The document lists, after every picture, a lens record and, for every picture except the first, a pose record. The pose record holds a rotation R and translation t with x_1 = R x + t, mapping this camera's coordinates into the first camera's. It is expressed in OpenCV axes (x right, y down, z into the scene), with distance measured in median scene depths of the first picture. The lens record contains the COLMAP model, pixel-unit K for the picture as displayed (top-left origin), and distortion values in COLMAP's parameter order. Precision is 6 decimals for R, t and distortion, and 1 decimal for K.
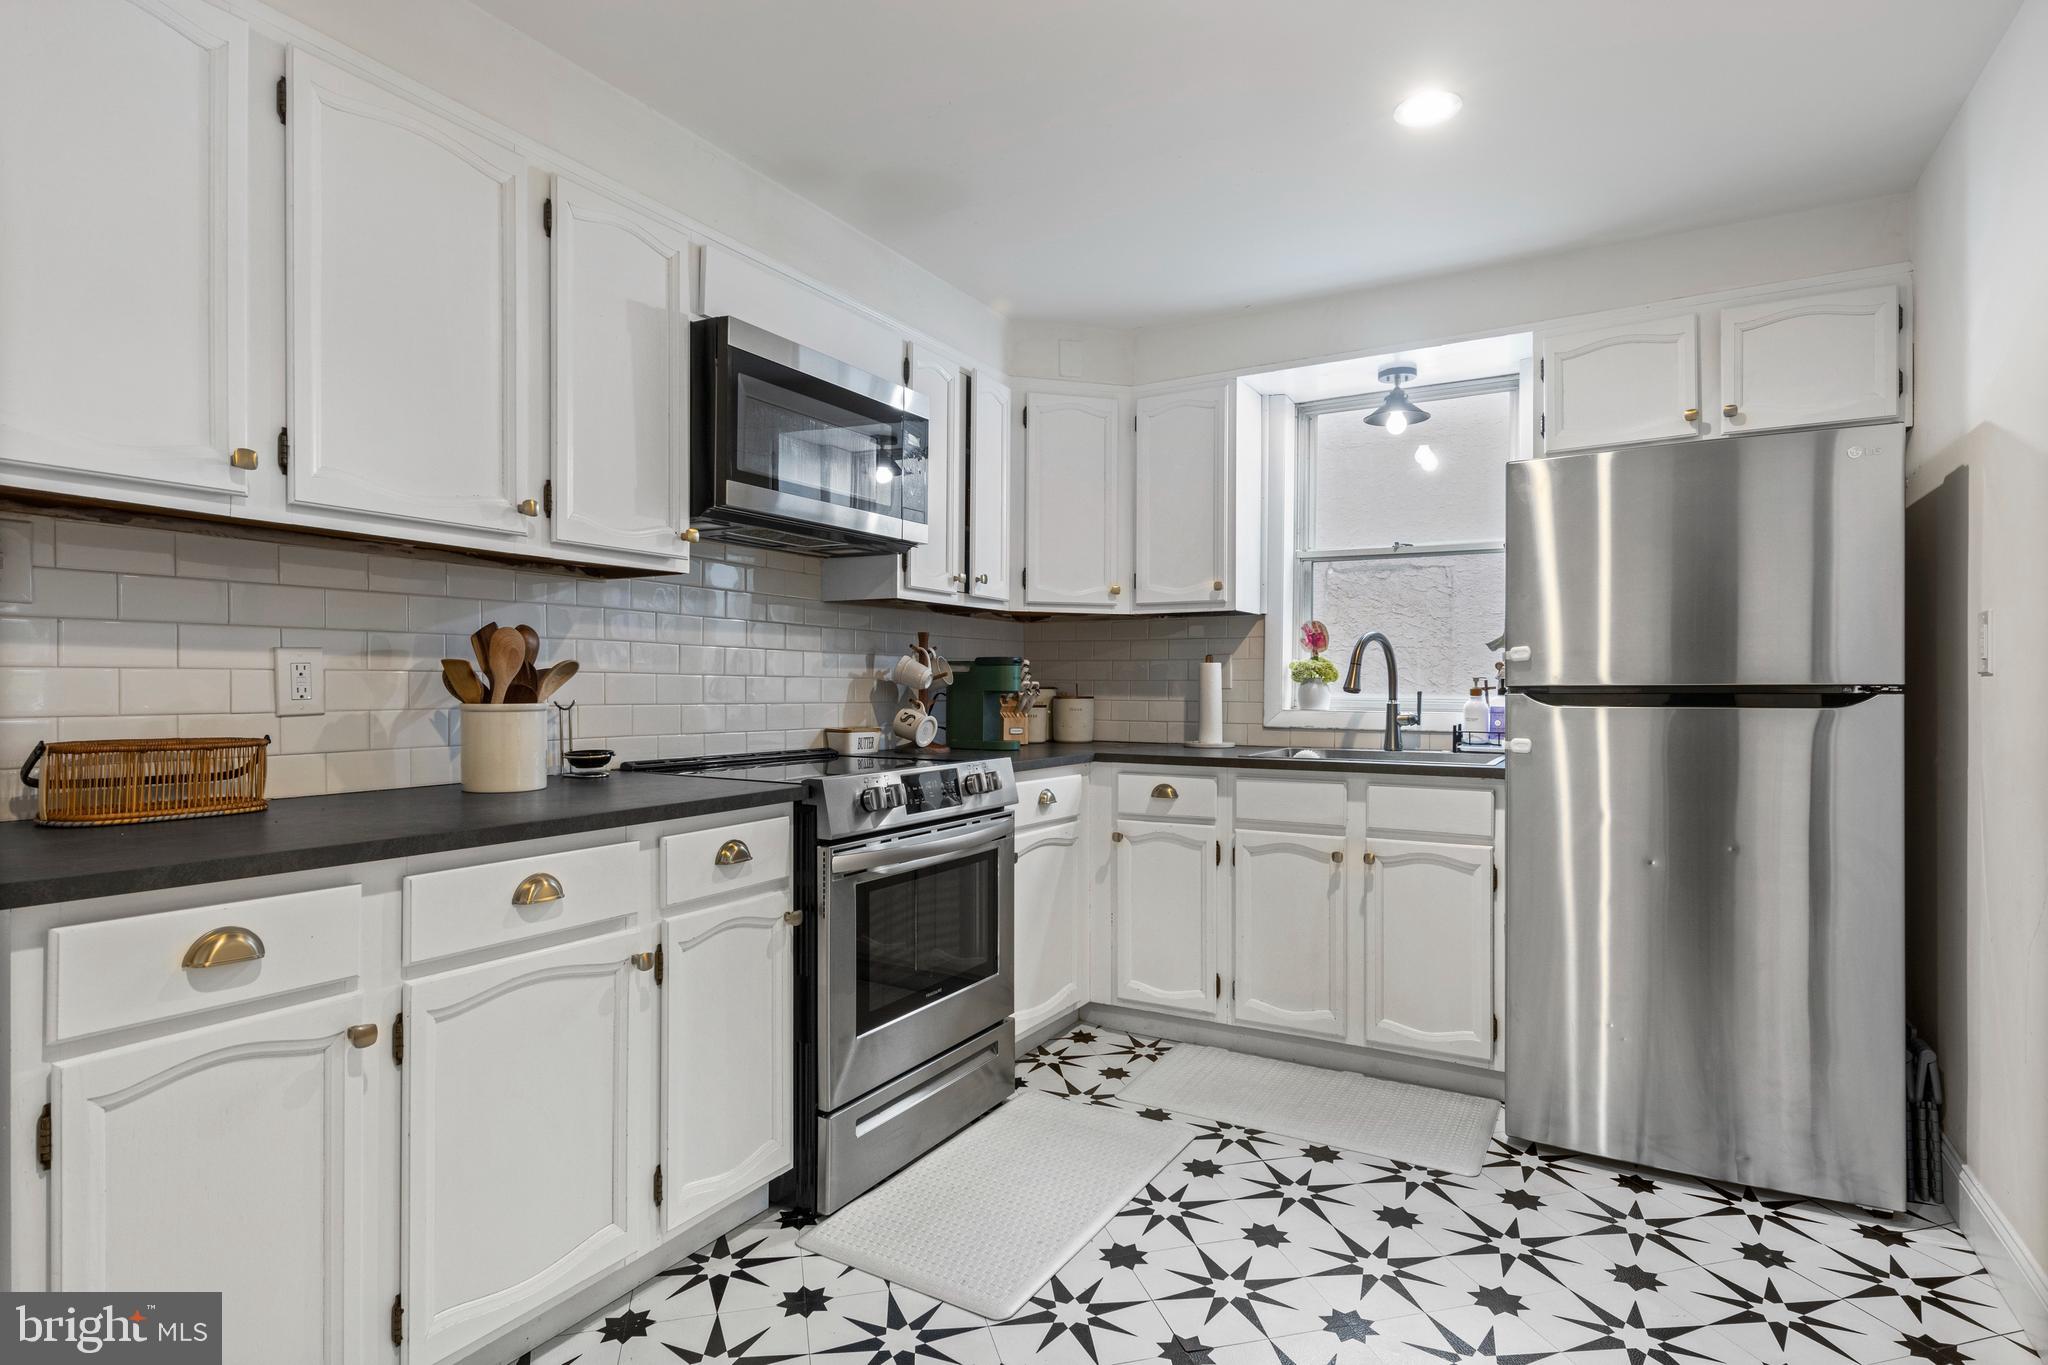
lens RADIAL K [[1043.7, 0, 1015.7], [0, 1043.7, 686.2], [0, 0, 1]] dist [-0.000897, -0.003928]
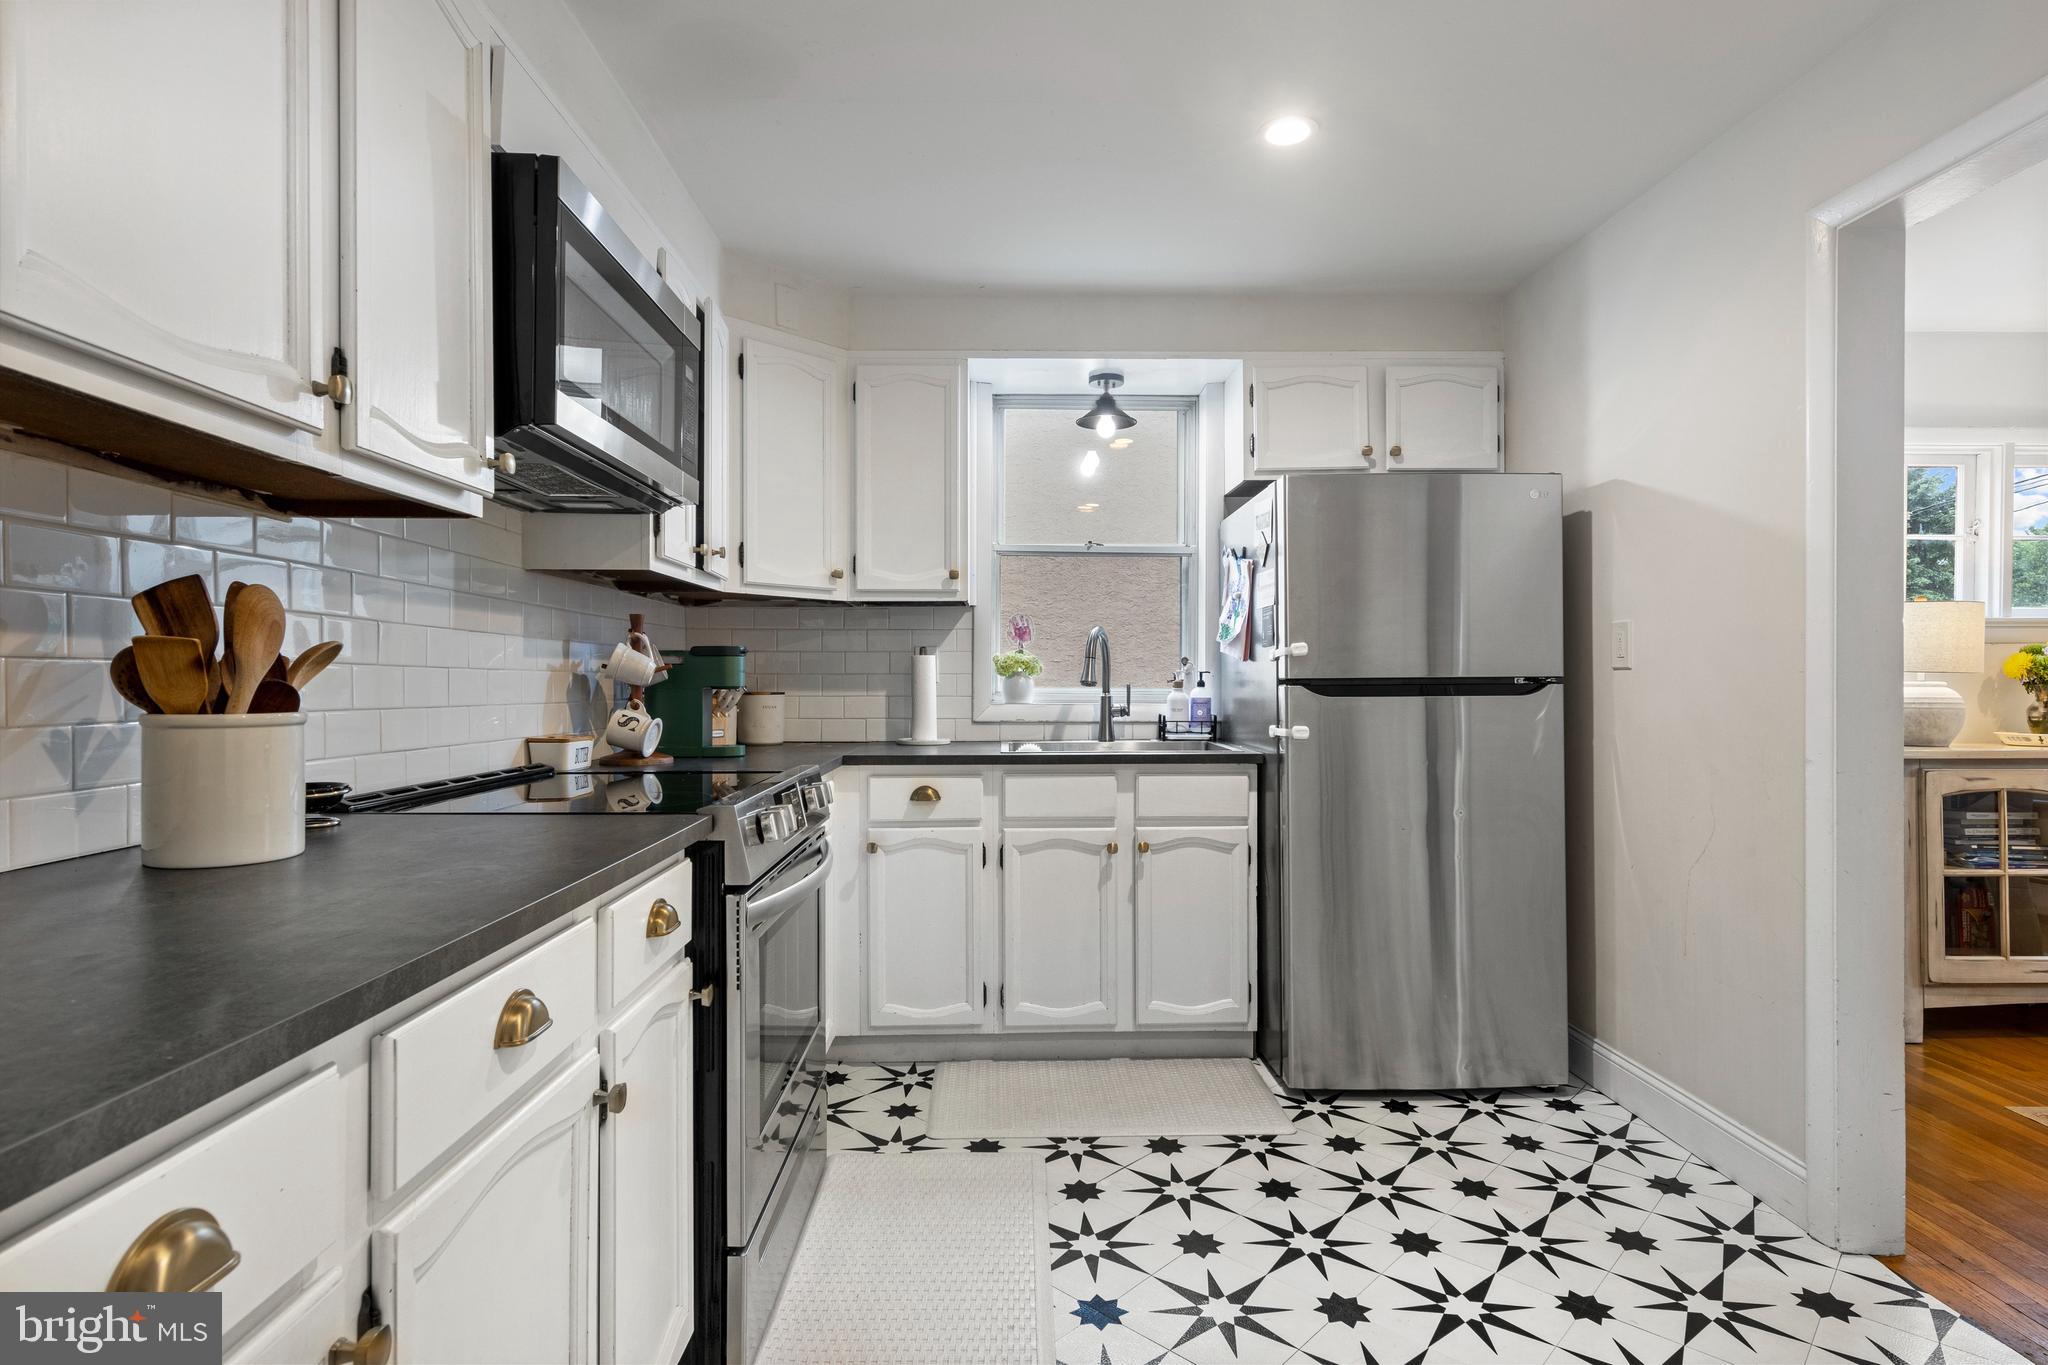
lens RADIAL K [[1043.7, 0, 1024.1], [0, 1043.7, 676.1], [0, 0, 1]] dist [-0.000897, -0.003928]
pose [[0.850060, -0.001649, 0.526683, -0.291412], [0.003748, 0.999989, -0.002918, -0.000608], [-0.526672, 0.004454, 0.850057, 0.181395]]
